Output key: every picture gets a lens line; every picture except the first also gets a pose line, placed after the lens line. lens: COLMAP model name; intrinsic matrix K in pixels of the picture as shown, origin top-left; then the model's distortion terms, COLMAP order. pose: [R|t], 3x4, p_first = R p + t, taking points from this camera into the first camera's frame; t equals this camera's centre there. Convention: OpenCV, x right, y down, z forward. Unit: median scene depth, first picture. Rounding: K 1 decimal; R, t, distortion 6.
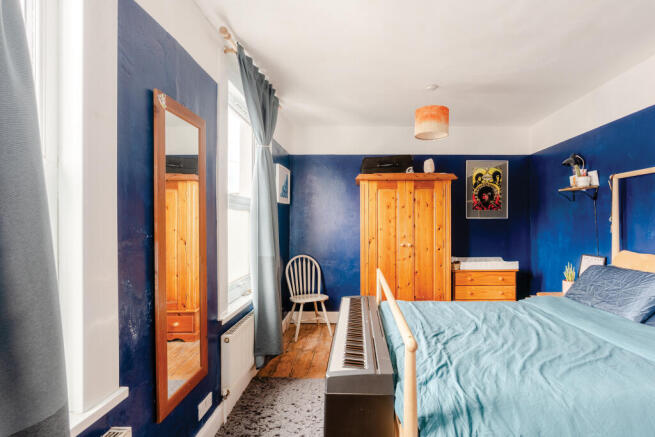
lens RADIAL K [[297.7, 0, 325.1], [0, 297.7, 220.8], [0, 0, 1]] dist [-0.003707, -0.000067]
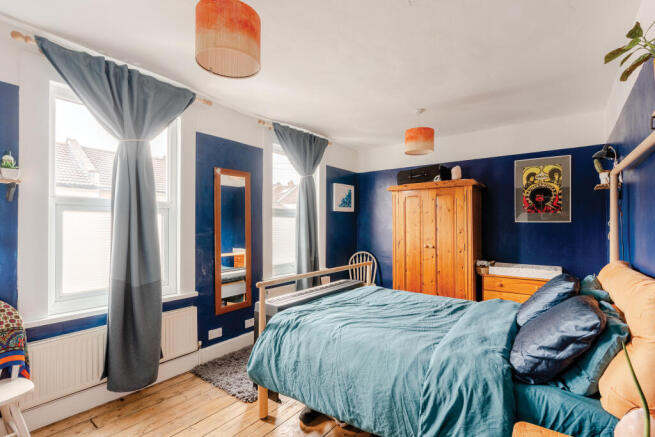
lens RADIAL K [[297.7, 0, 325.1], [0, 297.7, 220.8], [0, 0, 1]] dist [-0.003707, -0.000067]
pose [[0.795273, -0.005872, -0.606223, 0.621719], [-0.000325, 0.999949, -0.010112, -0.003111], [0.606251, 0.008239, 0.795231, -0.123216]]
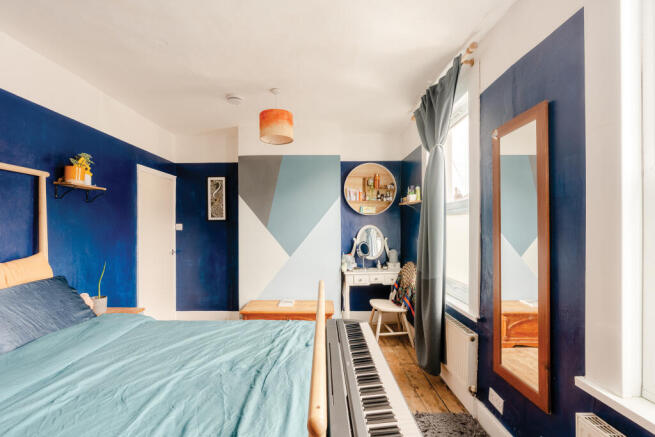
lens RADIAL K [[320.4, 0, 328.0], [0, 320.4, 227.3], [0, 0, 1]] dist [-0.001531, -0.000121]
pose [[-0.999786, 0.002535, -0.020555, 0.106009], [0.002542, 0.999997, -0.000289, 0.006056], [0.020554, -0.000341, -0.999789, 1.057324]]
